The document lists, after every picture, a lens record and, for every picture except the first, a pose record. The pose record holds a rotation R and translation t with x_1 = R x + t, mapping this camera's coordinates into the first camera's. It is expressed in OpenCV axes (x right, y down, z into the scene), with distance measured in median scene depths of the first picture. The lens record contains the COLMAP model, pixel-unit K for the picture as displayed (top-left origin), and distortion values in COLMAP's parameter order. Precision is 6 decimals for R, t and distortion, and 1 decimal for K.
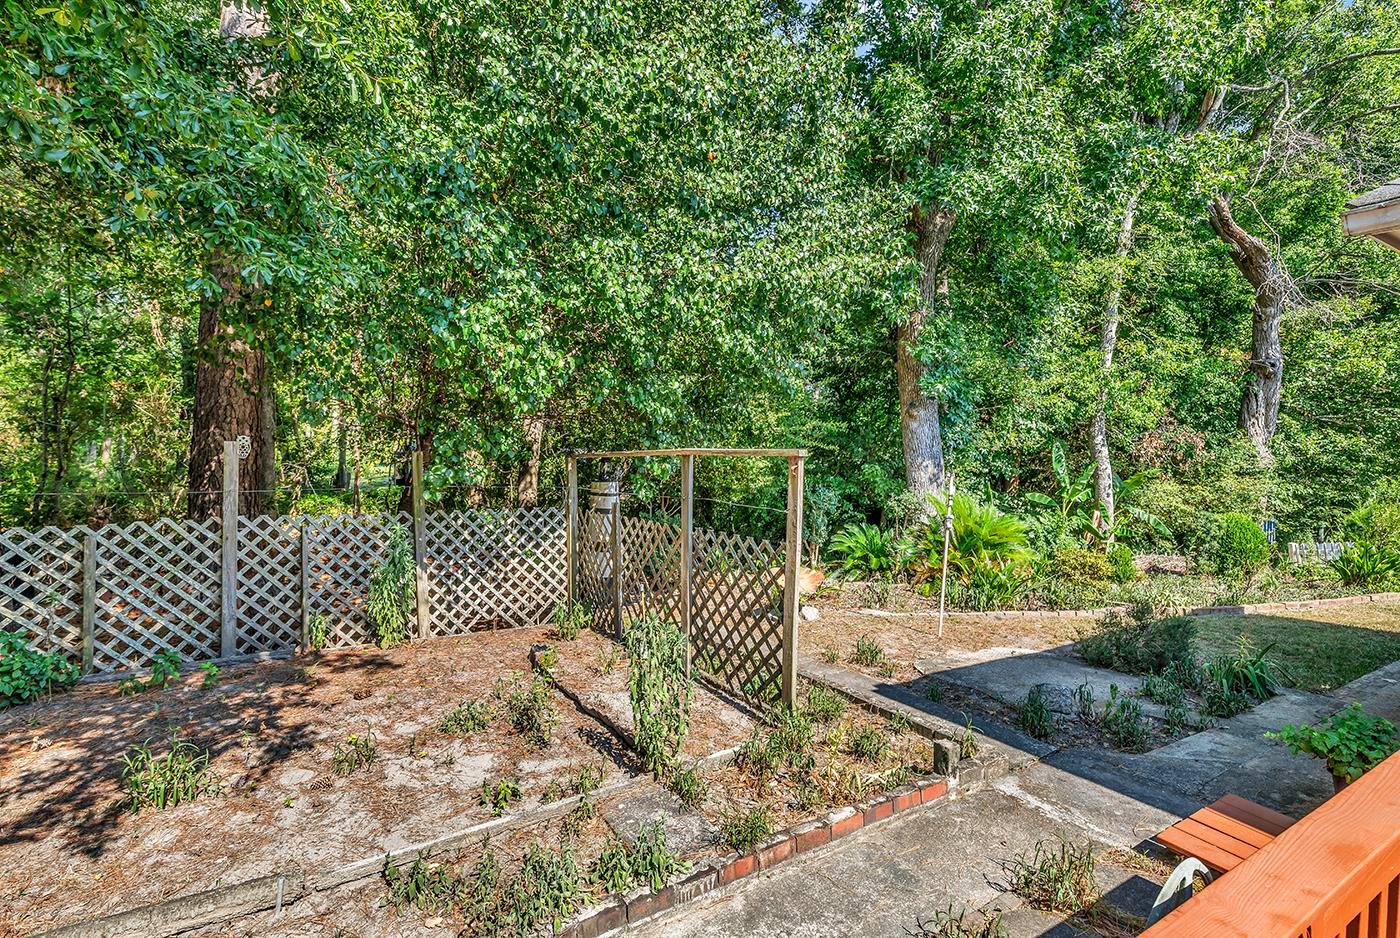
lens RADIAL K [[636.7, 0, 704.3], [0, 636.7, 451.0], [0, 0, 1]] dist [0.002673, -0.000631]
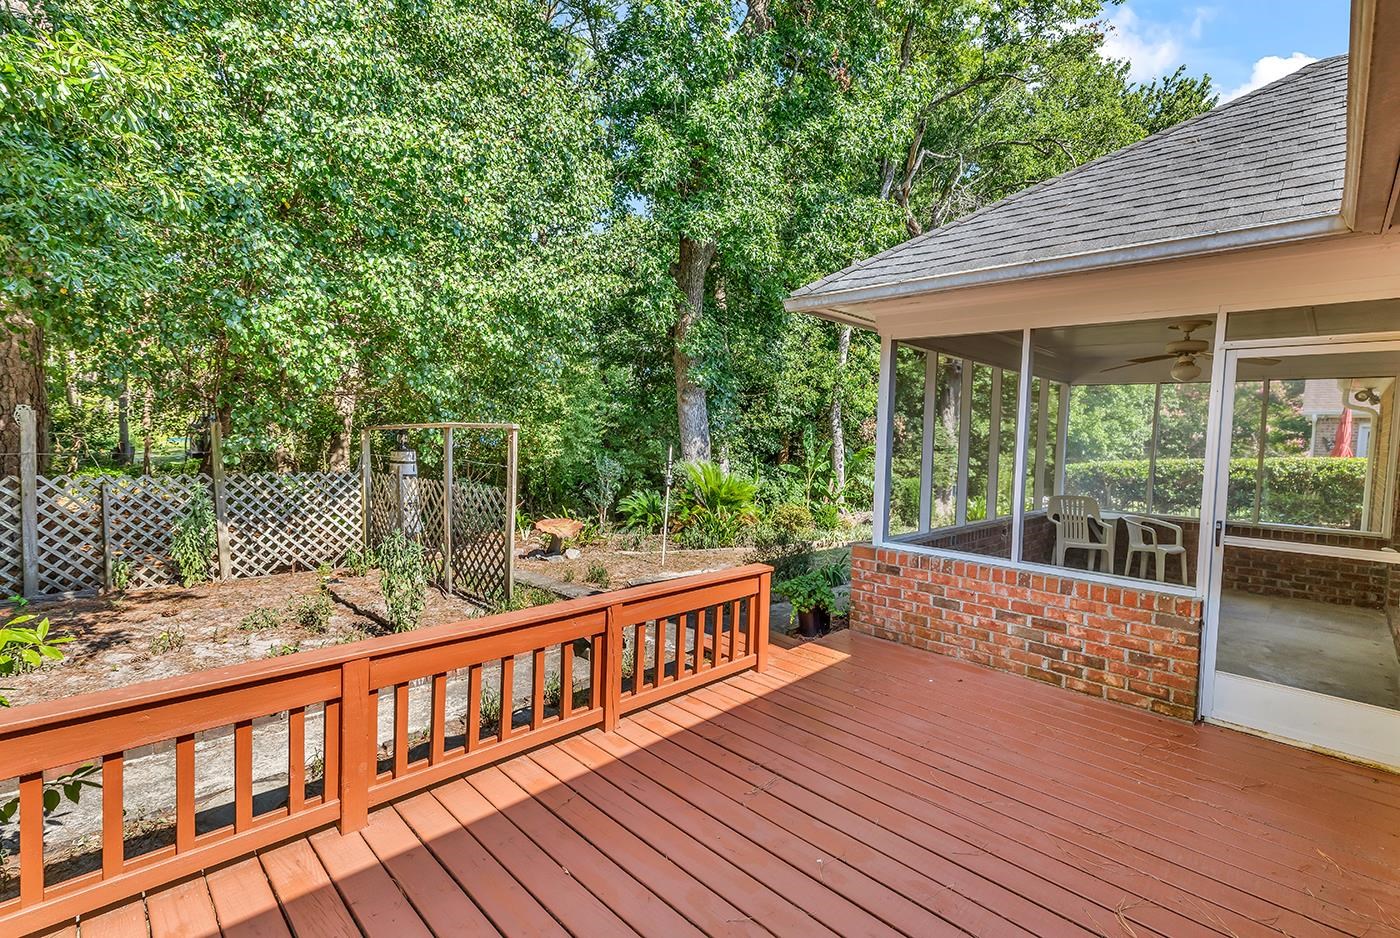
lens RADIAL K [[620.2, 0, 692.1], [0, 620.2, 460.4], [0, 0, 1]] dist [0.000555, 0.001160]
pose [[0.974038, 0.002014, 0.226377, 0.134892], [-0.013221, 0.998760, 0.048000, 0.004828], [-0.226000, -0.049747, 0.972856, -0.290651]]
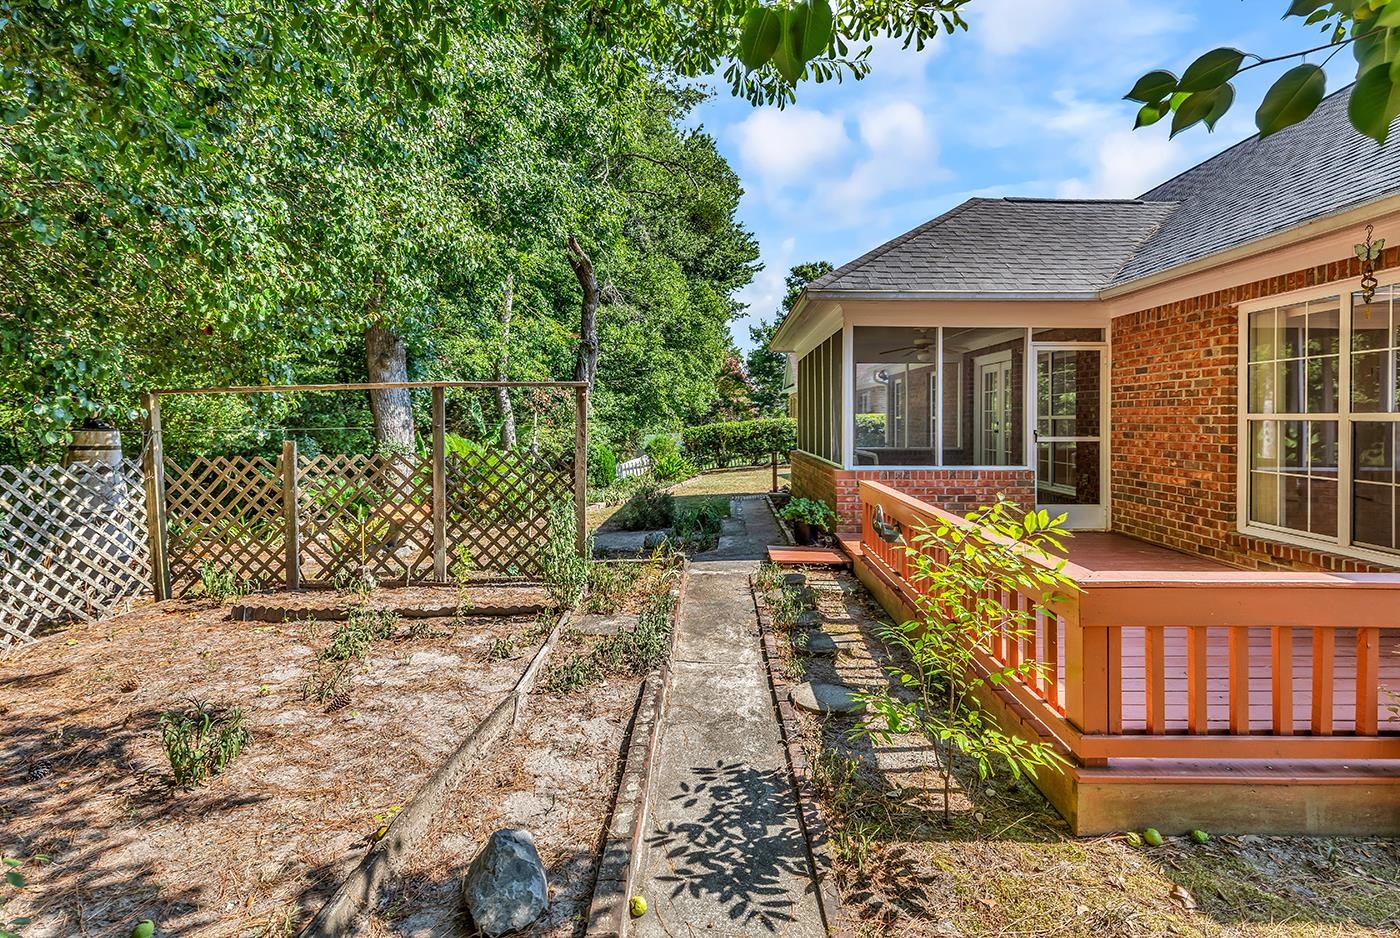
lens RADIAL K [[667.3, 0, 698.7], [0, 667.3, 436.5], [0, 0, 1]] dist [0.001533, -0.000203]
pose [[0.529652, -0.033871, 0.847538, -0.592699], [0.005065, 0.999311, 0.036771, 0.040474], [-0.848200, -0.015183, 0.529459, 0.000738]]
